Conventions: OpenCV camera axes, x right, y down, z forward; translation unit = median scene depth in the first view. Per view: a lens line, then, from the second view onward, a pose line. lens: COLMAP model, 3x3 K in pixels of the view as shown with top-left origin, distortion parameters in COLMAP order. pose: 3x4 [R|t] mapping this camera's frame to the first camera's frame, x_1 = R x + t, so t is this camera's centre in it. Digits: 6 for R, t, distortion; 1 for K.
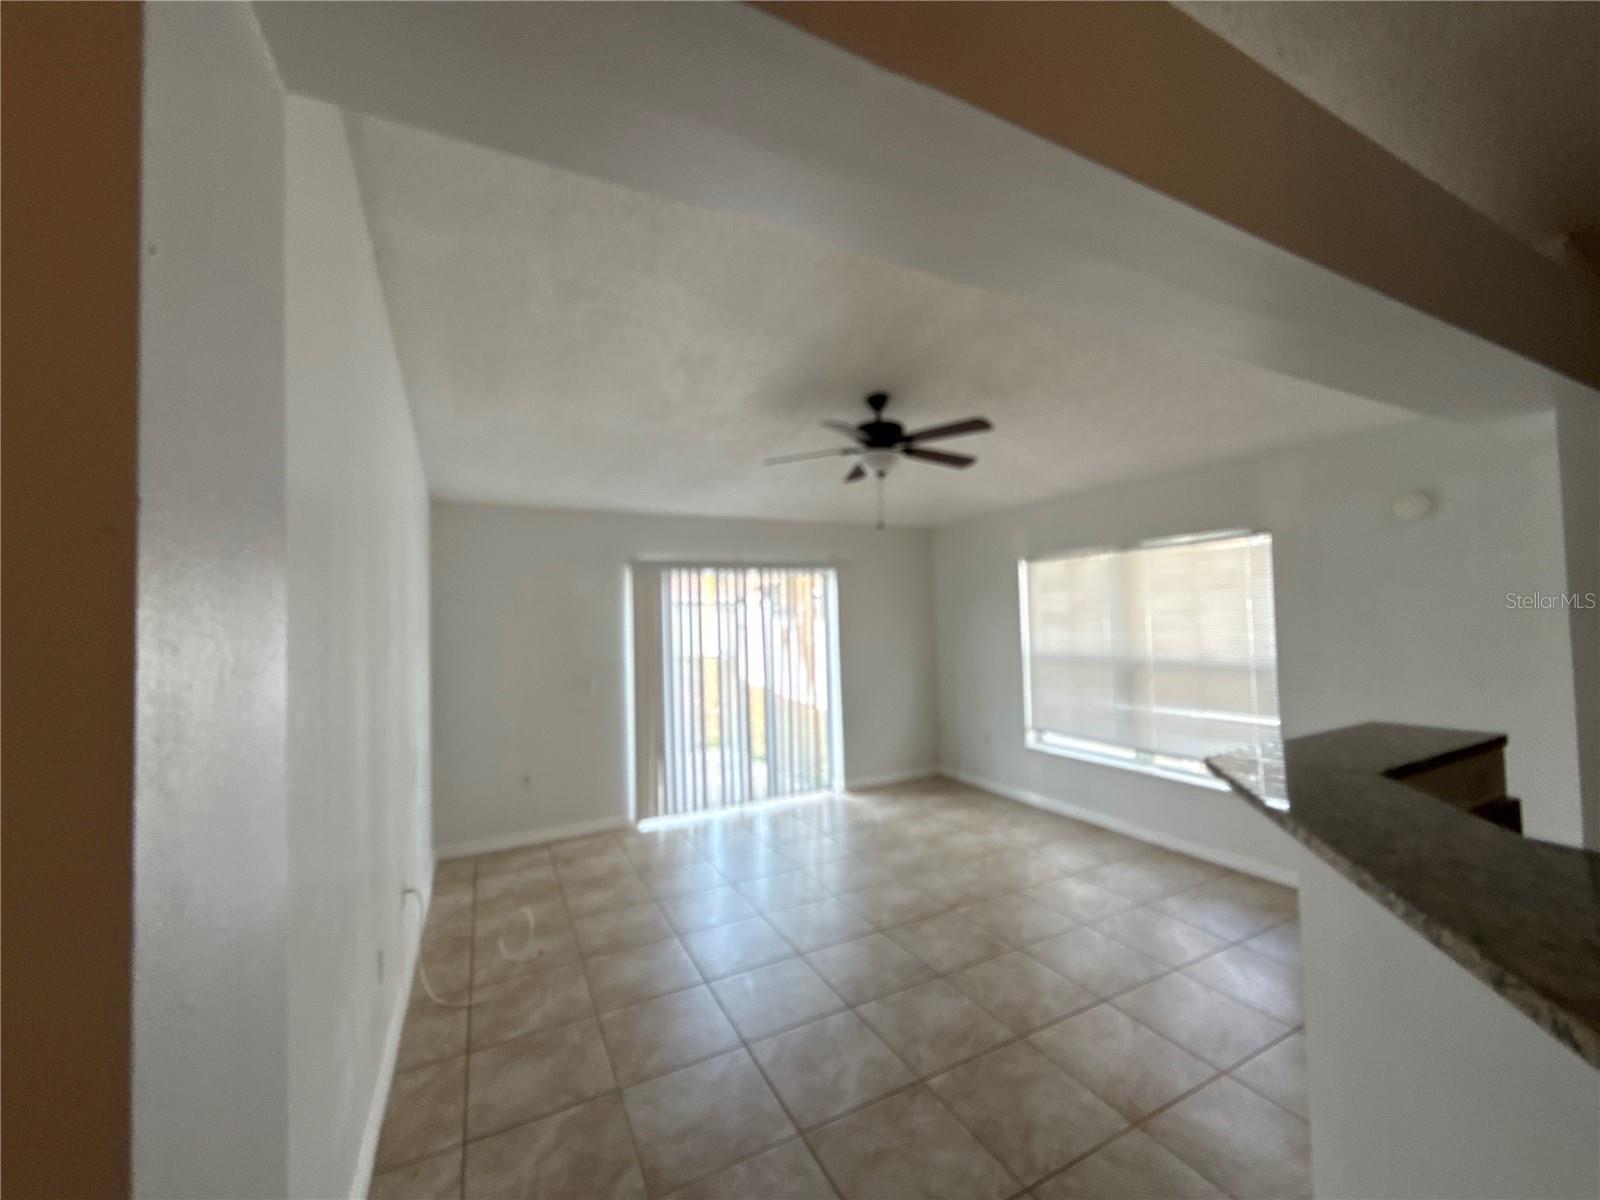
lens RADIAL K [[624.2, 0, 800.0], [0, 624.2, 600.0], [0, 0, 1]] dist [0.004613, -0.000443]
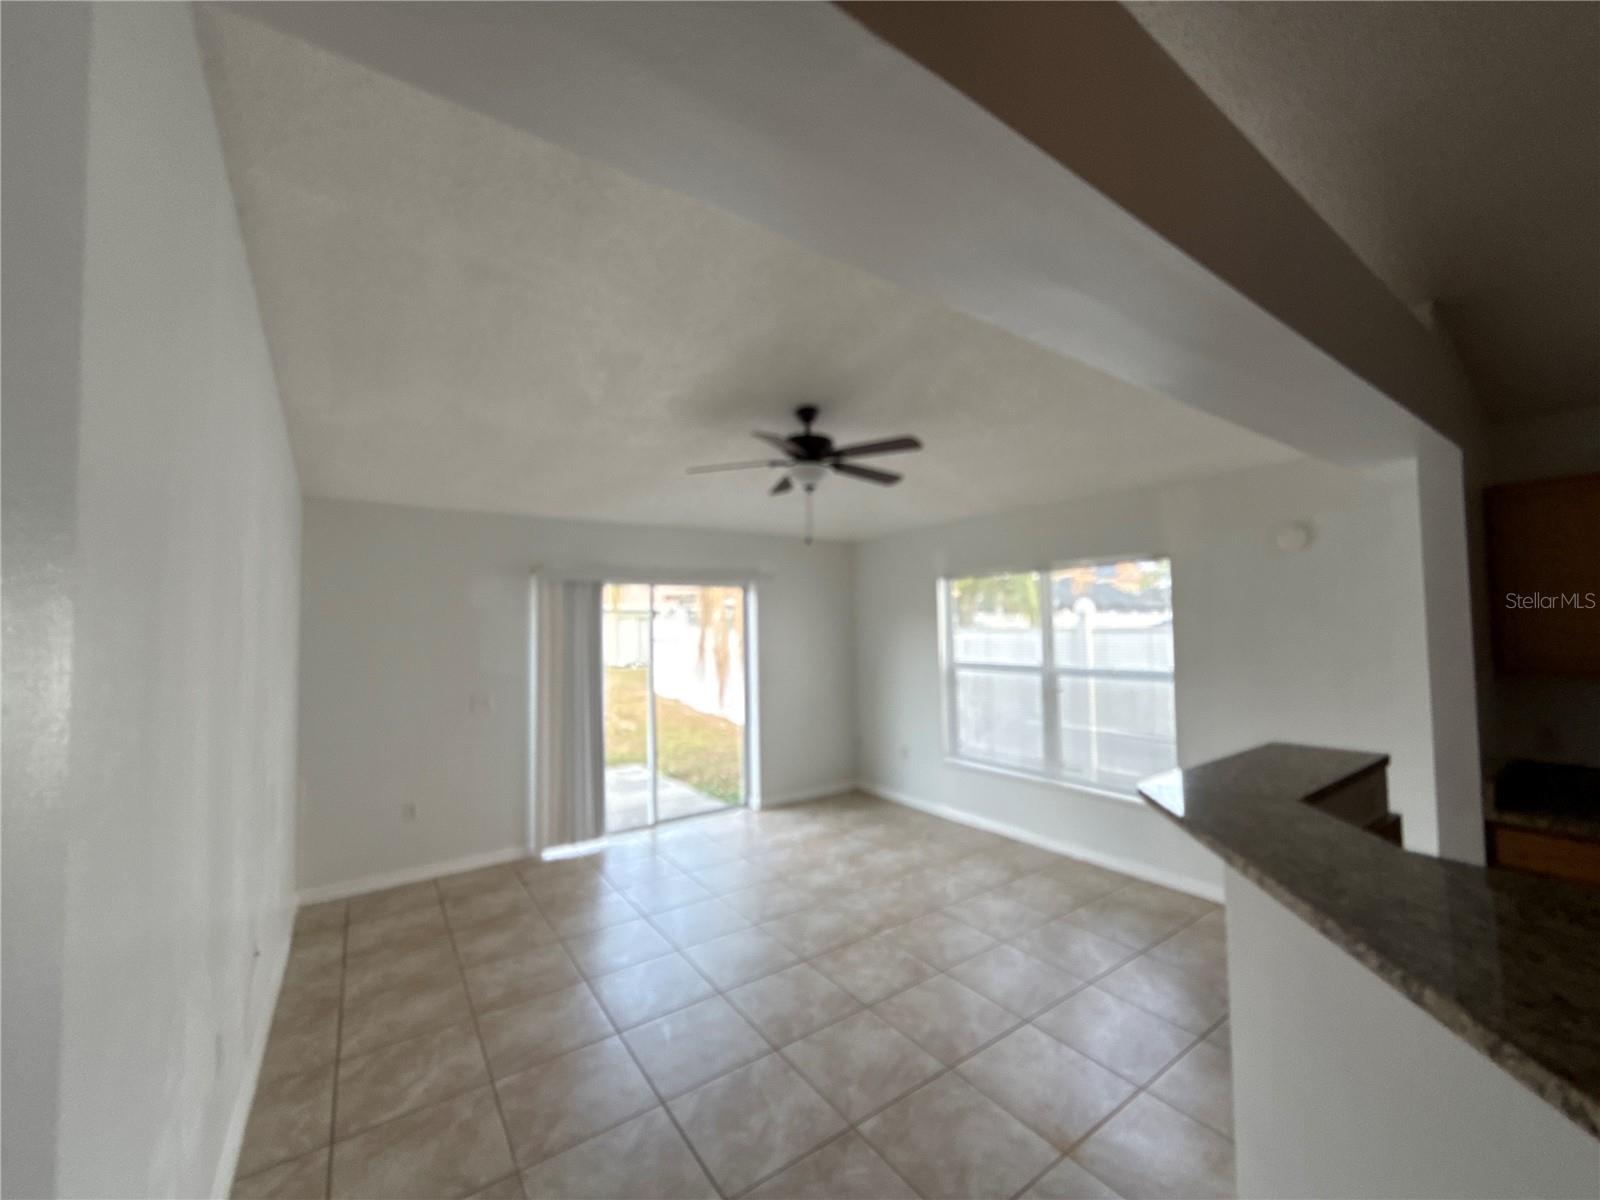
lens RADIAL K [[624.2, 0, 800.0], [0, 624.2, 600.0], [0, 0, 1]] dist [0.004613, -0.000443]
pose [[0.990026, 0.016536, 0.139914, -0.026714], [-0.014573, 0.999781, -0.015042, -0.015707], [-0.140132, 0.012853, 0.990049, 0.048347]]
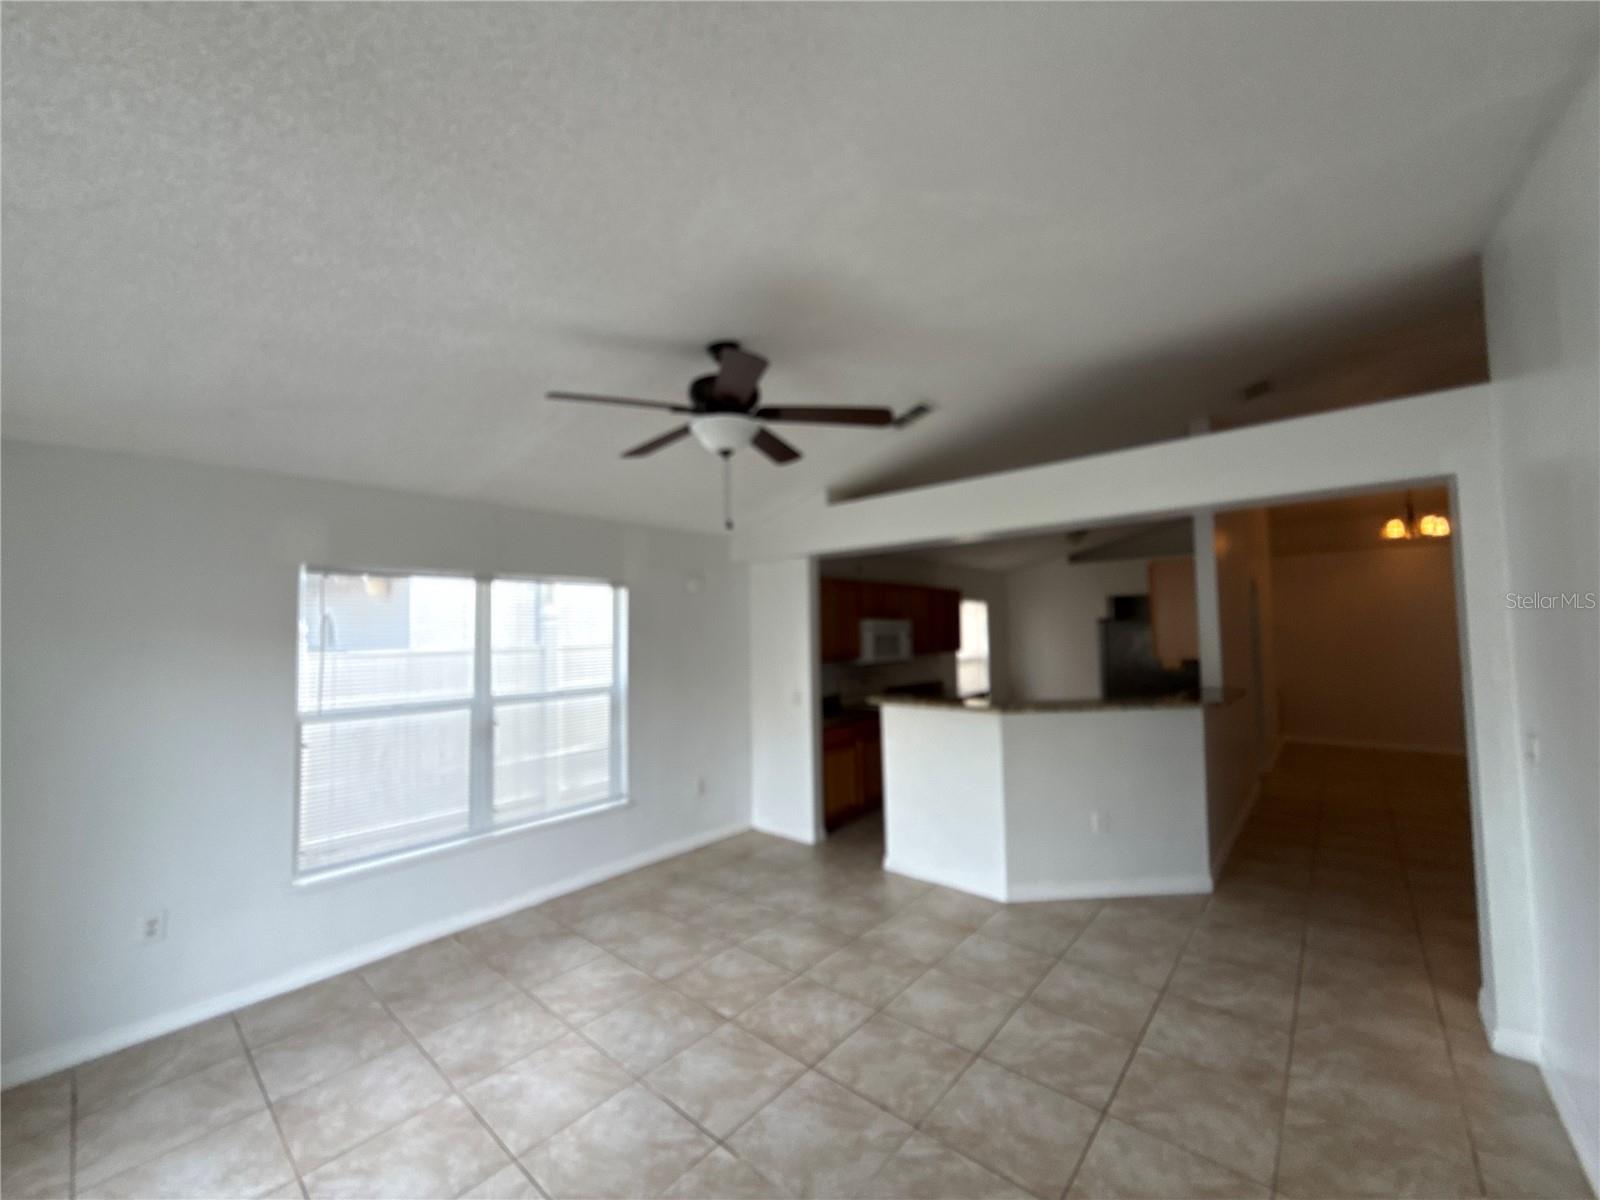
lens RADIAL K [[624.2, 0, 800.0], [0, 624.2, 600.0], [0, 0, 1]] dist [0.004613, -0.000443]
pose [[-0.374471, 0.077758, 0.923972, -0.762035], [0.000720, 0.996502, -0.083570, 0.034704], [-0.927238, -0.030630, -0.373217, 1.638813]]
